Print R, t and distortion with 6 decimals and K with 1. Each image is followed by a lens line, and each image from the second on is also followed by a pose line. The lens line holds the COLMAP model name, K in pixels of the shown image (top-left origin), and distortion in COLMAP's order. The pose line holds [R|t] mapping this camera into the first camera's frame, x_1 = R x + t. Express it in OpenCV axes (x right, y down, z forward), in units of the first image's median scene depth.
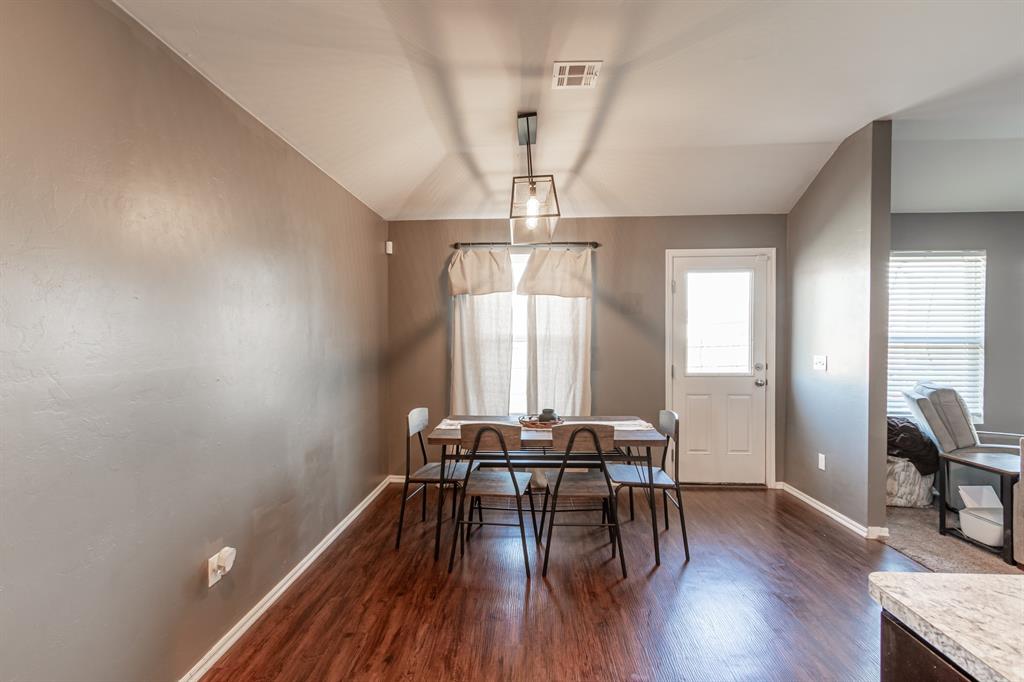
lens RADIAL K [[467.1, 0, 509.2], [0, 467.1, 346.1], [0, 0, 1]] dist [0.000769, -0.000037]
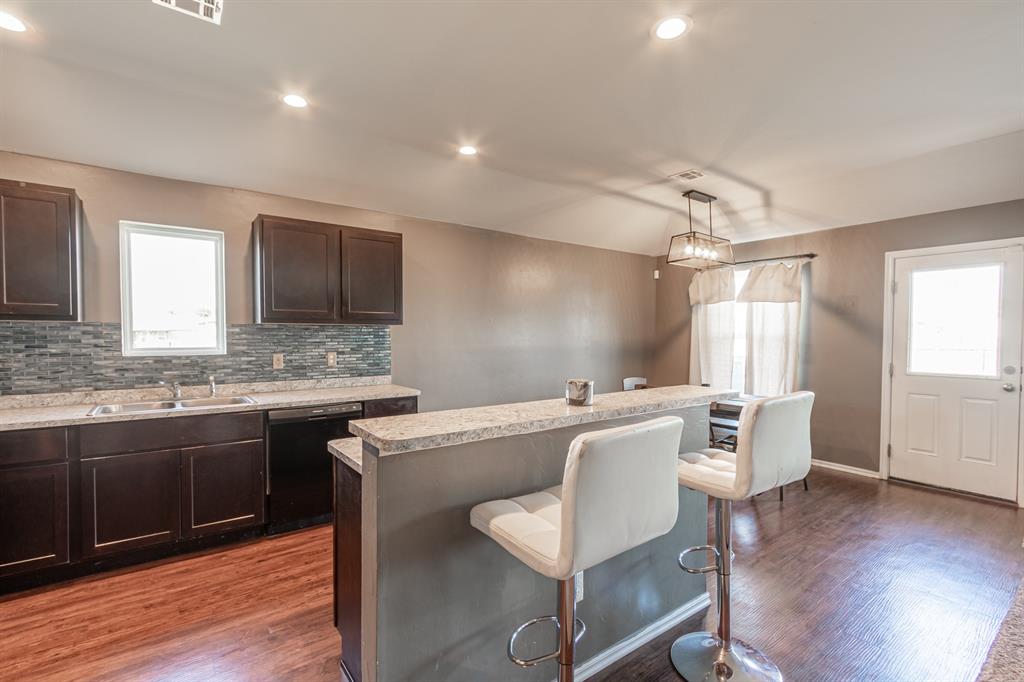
lens RADIAL K [[467.1, 0, 502.2], [0, 467.1, 342.0], [0, 0, 1]] dist [0.000769, -0.000037]
pose [[0.621988, 0.017441, -0.782833, 0.626456], [-0.018962, 0.999794, 0.007209, 0.002802], [0.782797, 0.010360, 0.622191, -0.321502]]
